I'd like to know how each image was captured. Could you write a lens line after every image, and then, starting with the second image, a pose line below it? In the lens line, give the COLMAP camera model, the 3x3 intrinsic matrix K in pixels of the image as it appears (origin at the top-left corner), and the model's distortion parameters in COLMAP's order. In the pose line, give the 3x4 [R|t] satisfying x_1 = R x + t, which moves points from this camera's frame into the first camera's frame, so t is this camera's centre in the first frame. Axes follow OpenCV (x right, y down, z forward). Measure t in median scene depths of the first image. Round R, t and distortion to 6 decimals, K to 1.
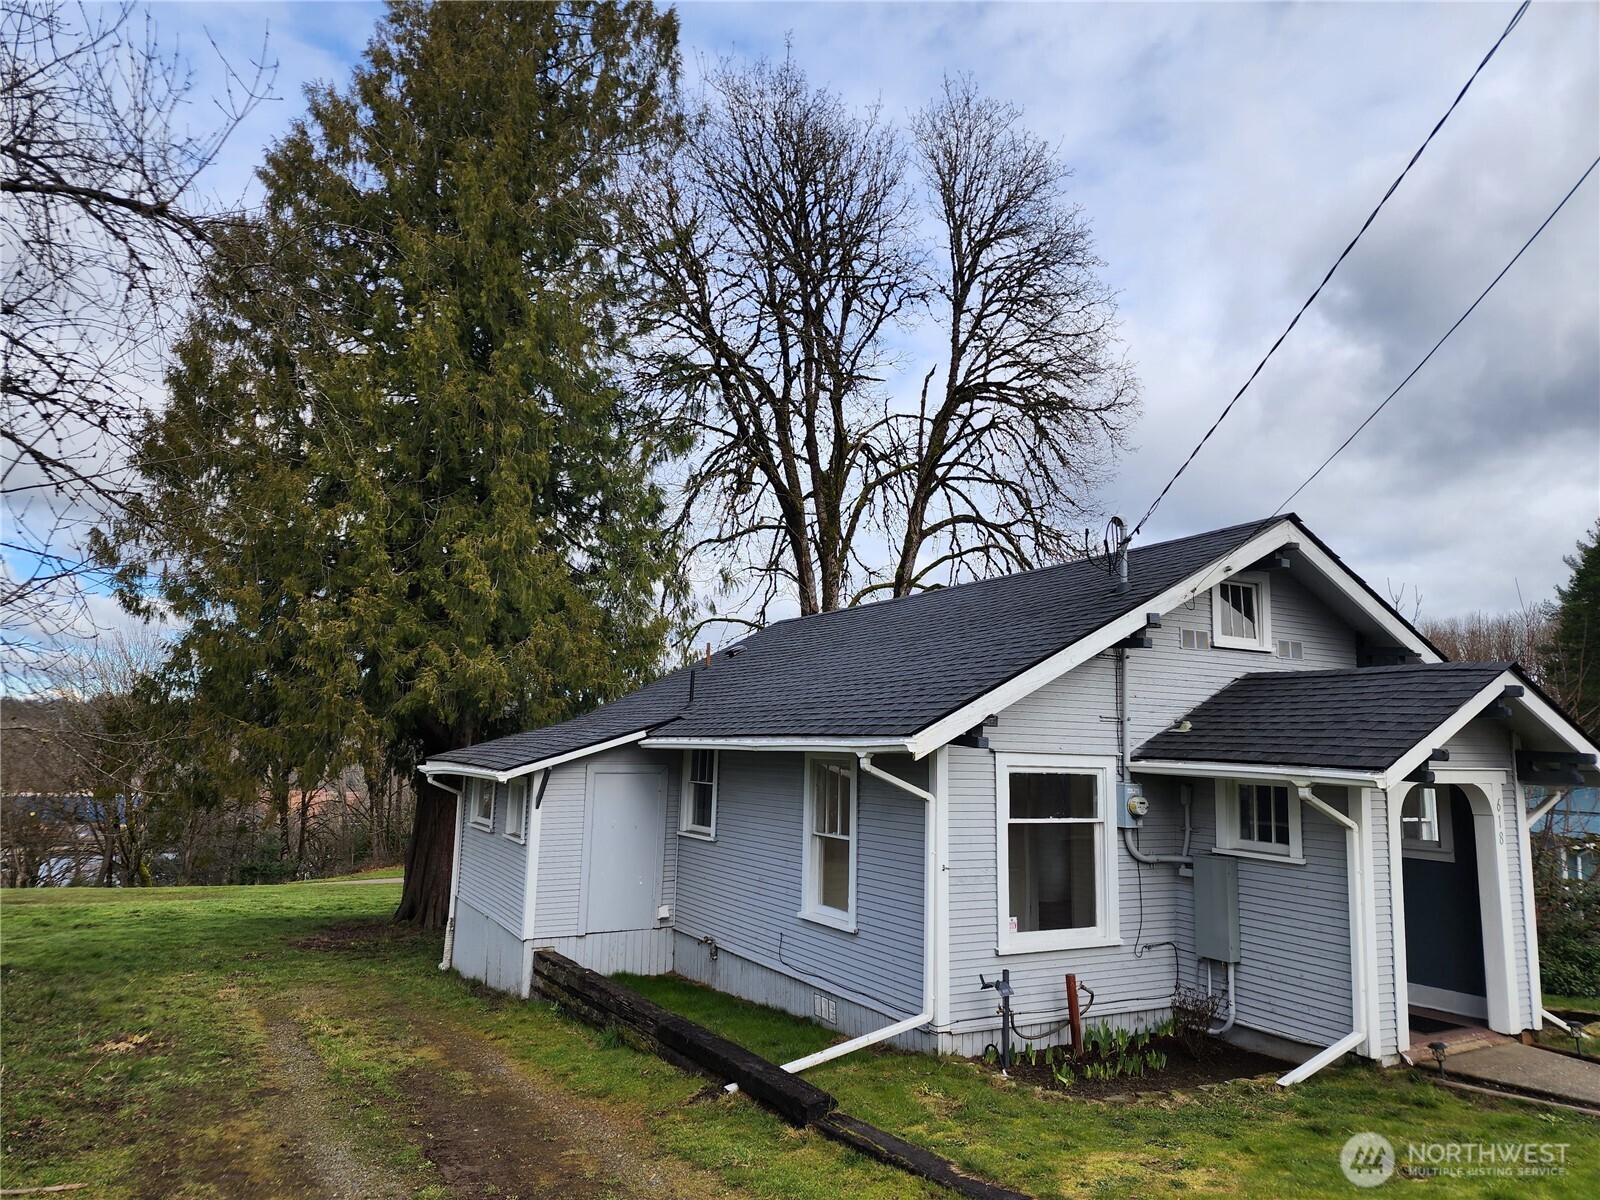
lens RADIAL K [[1067.6, 0, 789.3], [0, 1067.6, 606.5], [0, 0, 1]] dist [0.074046, -0.056737]
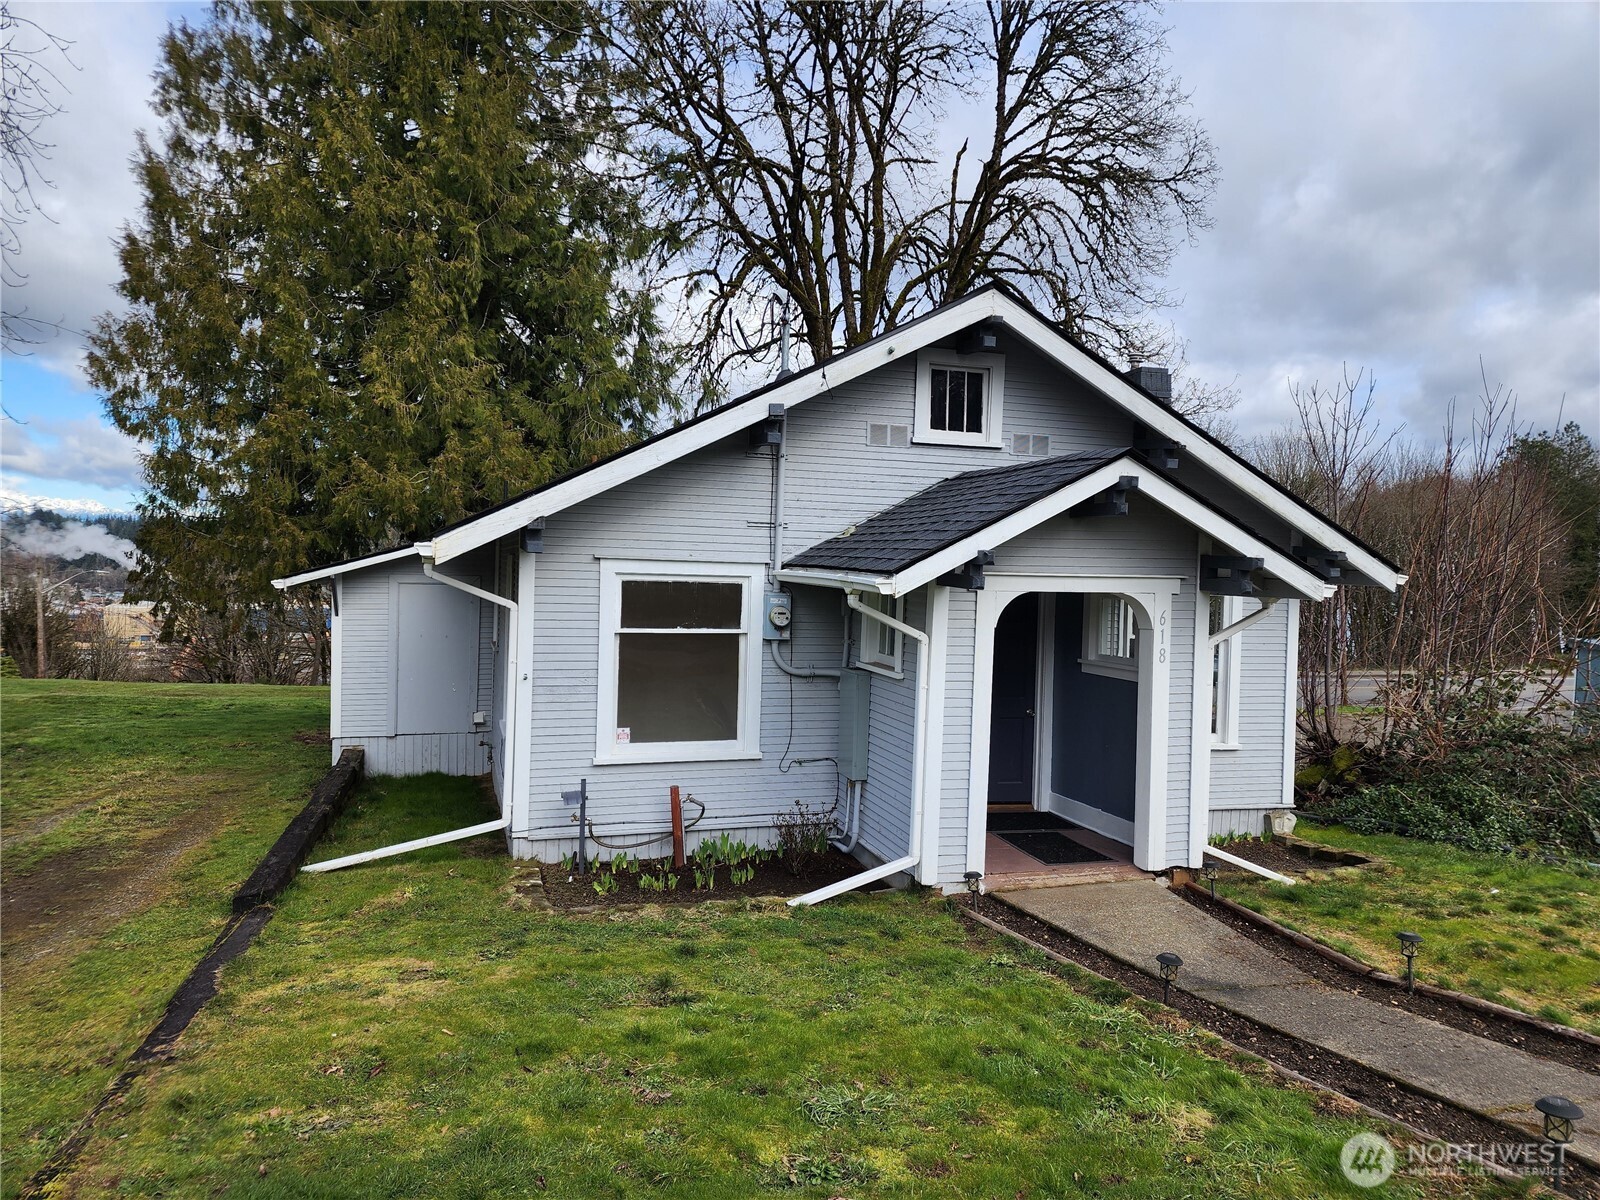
lens RADIAL K [[1067.6, 0, 804.6], [0, 1067.6, 603.2], [0, 0, 1]] dist [0.074046, -0.056737]
pose [[0.981024, 0.010601, -0.193598, 0.517766], [0.020825, 0.986967, 0.159567, 0.027478], [0.192766, -0.160570, 0.968018, 0.117513]]
